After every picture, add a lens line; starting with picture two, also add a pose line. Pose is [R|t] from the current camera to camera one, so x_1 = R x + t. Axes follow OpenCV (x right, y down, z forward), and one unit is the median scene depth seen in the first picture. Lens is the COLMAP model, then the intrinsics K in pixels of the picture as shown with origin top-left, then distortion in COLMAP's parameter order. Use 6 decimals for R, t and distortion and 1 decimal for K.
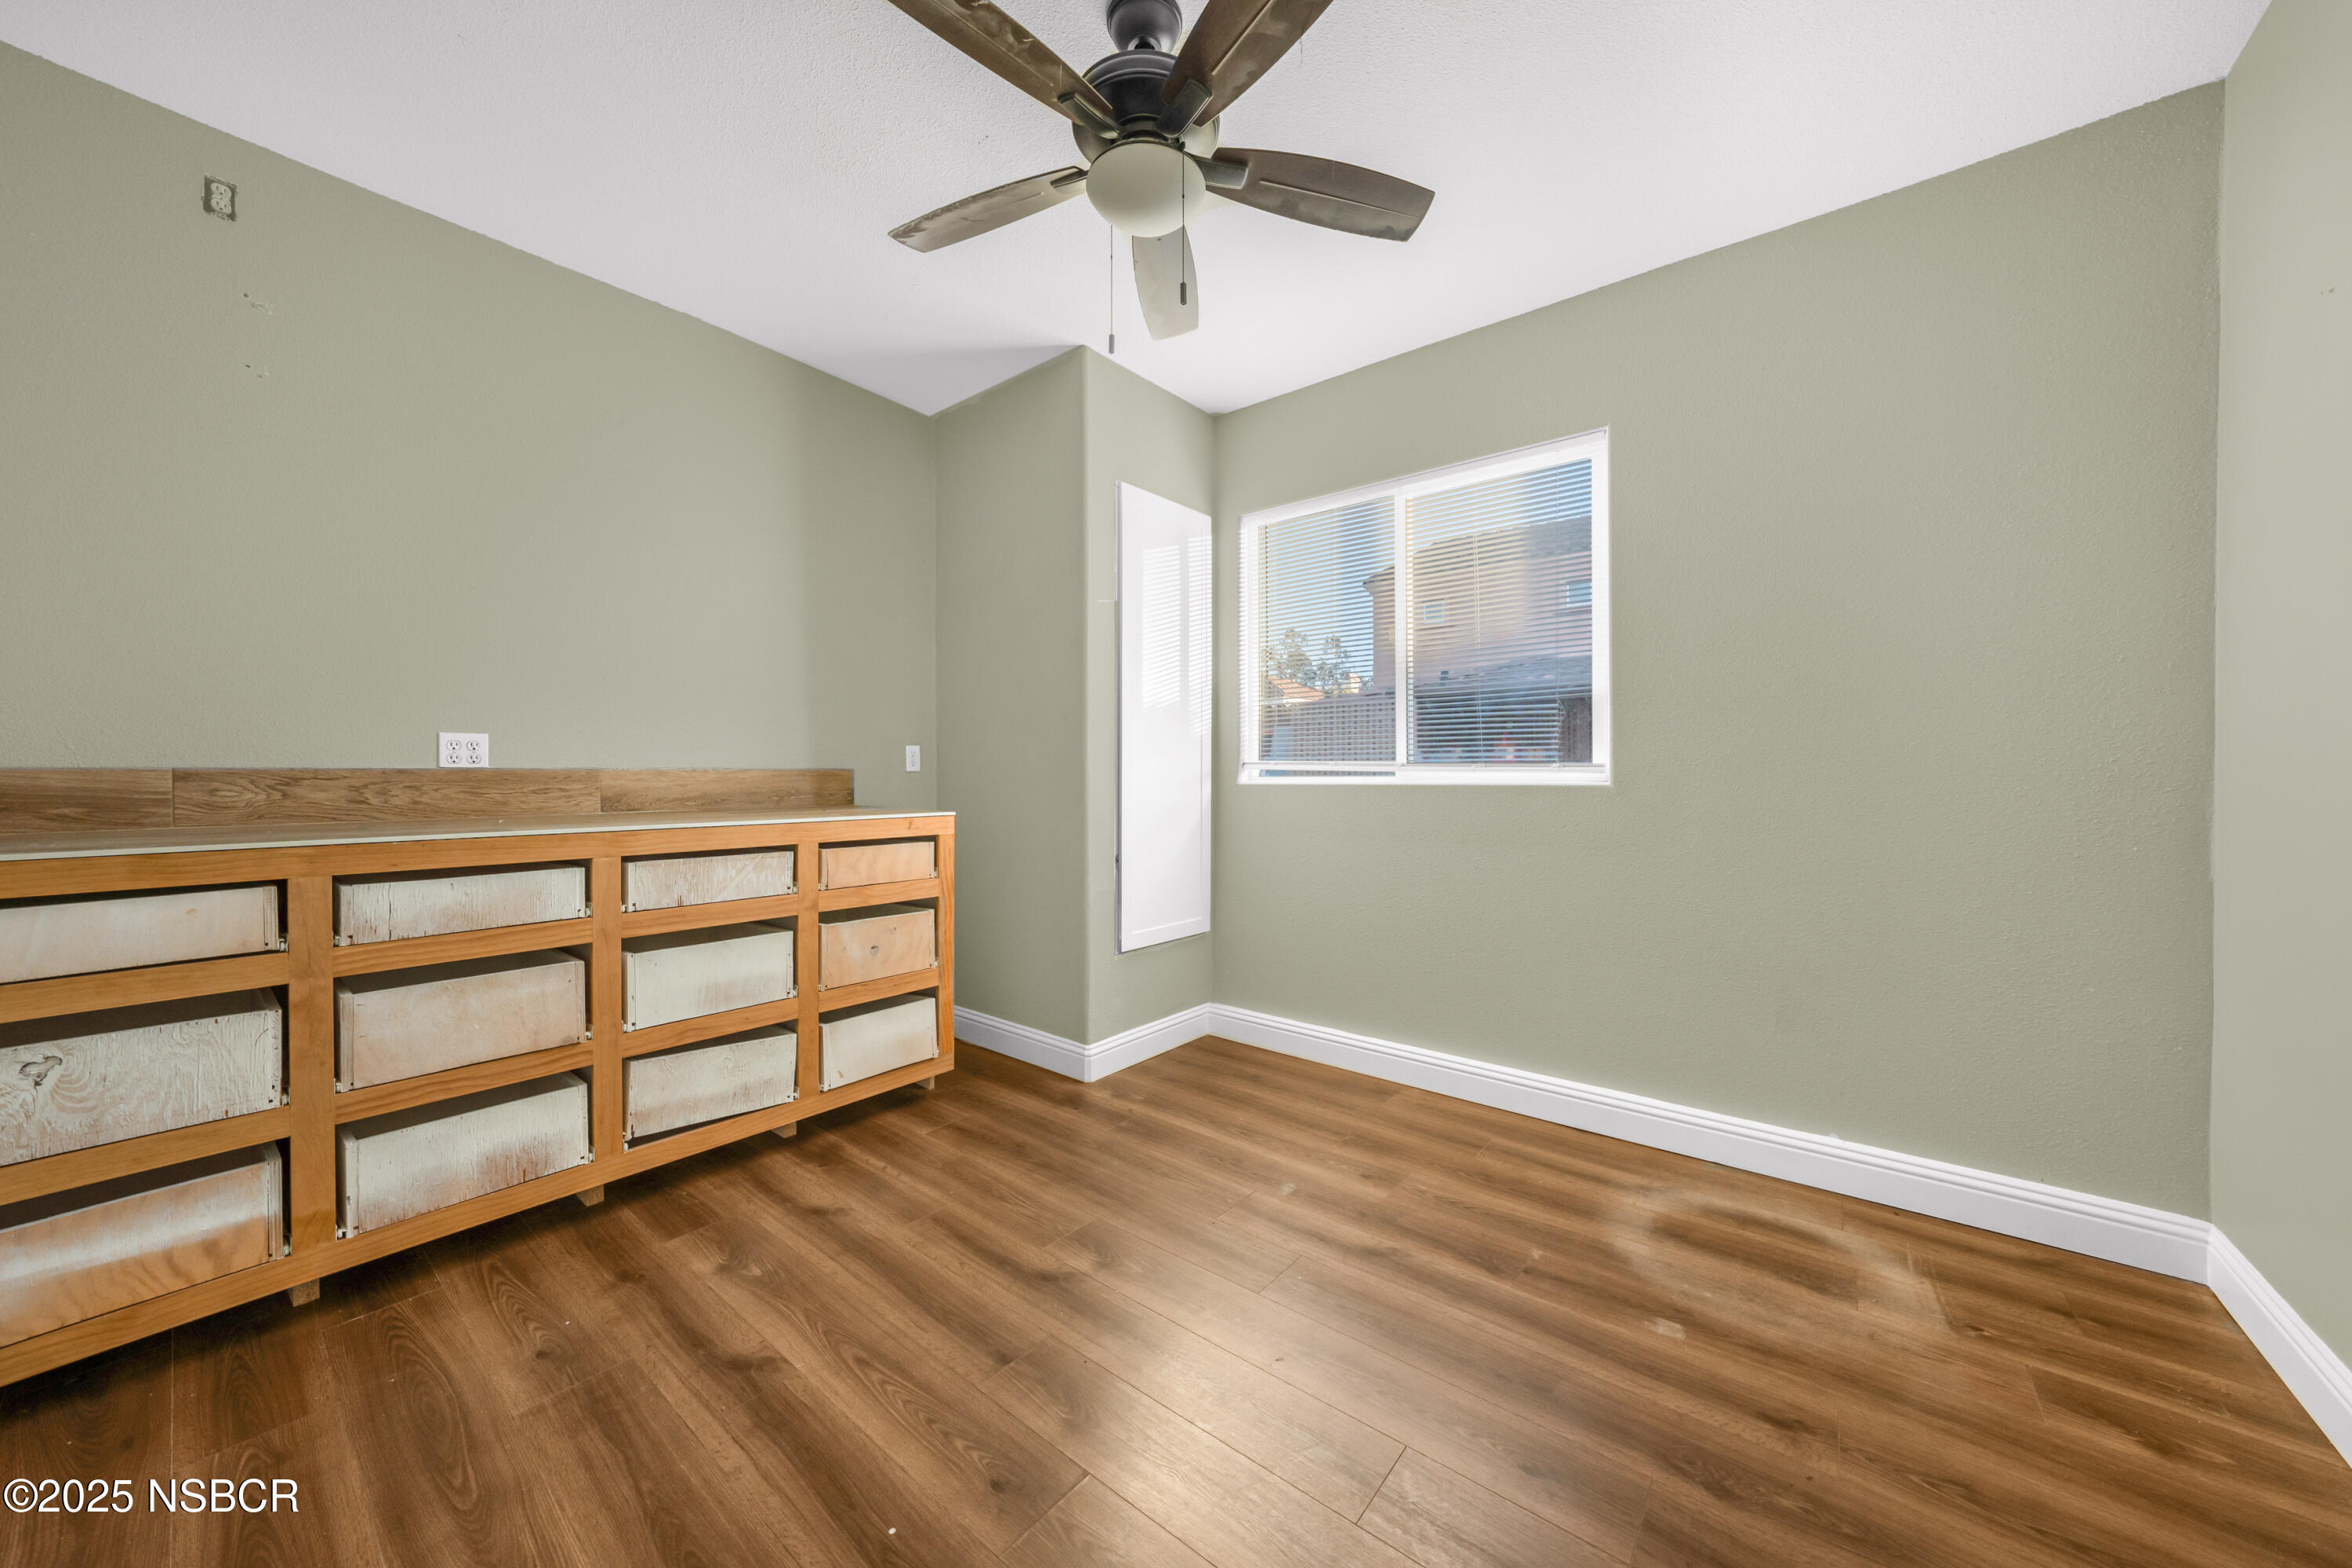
lens RADIAL K [[818.5, 0, 1180.6], [0, 818.5, 778.8], [0, 0, 1]] dist [-0.001270, -0.000106]
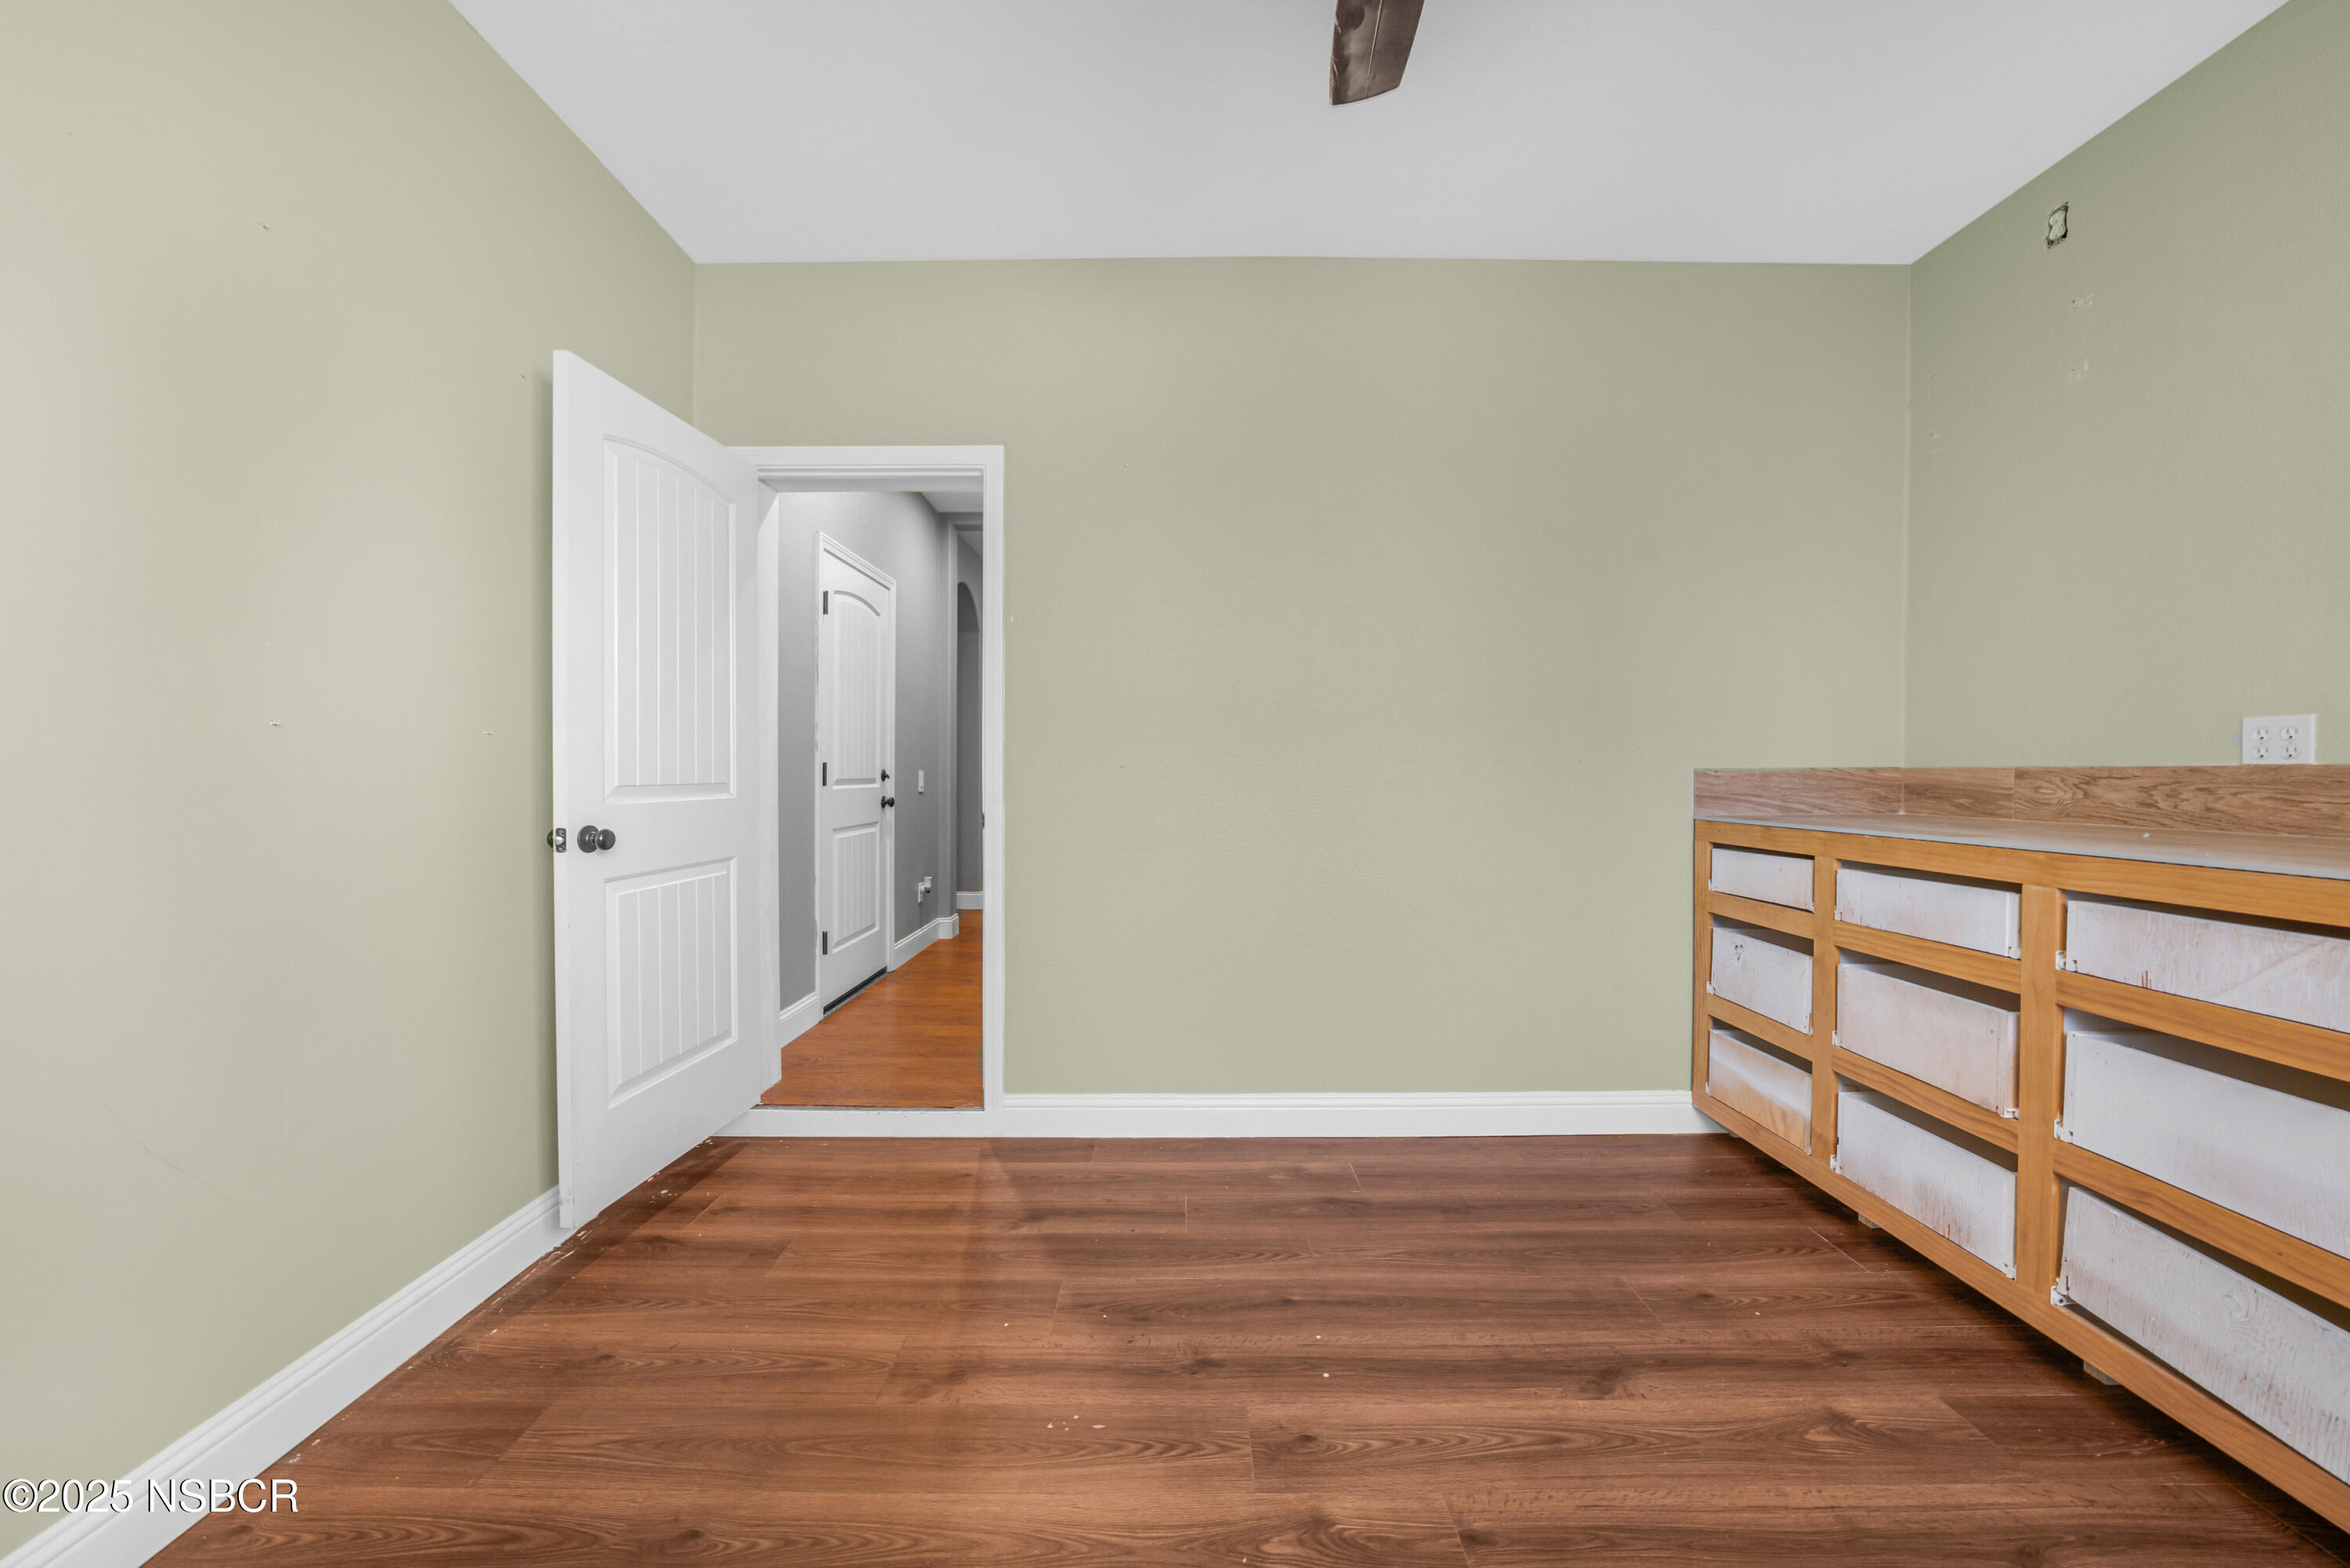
lens RADIAL K [[817.8, 0, 1171.9], [0, 817.8, 782.4], [0, 0, 1]] dist [-0.001270, -0.000106]
pose [[-0.775413, 0.007319, -0.631413, 0.364615], [-0.007252, 0.999764, 0.020496, -0.006317], [0.631413, 0.020472, -0.775176, 1.072420]]
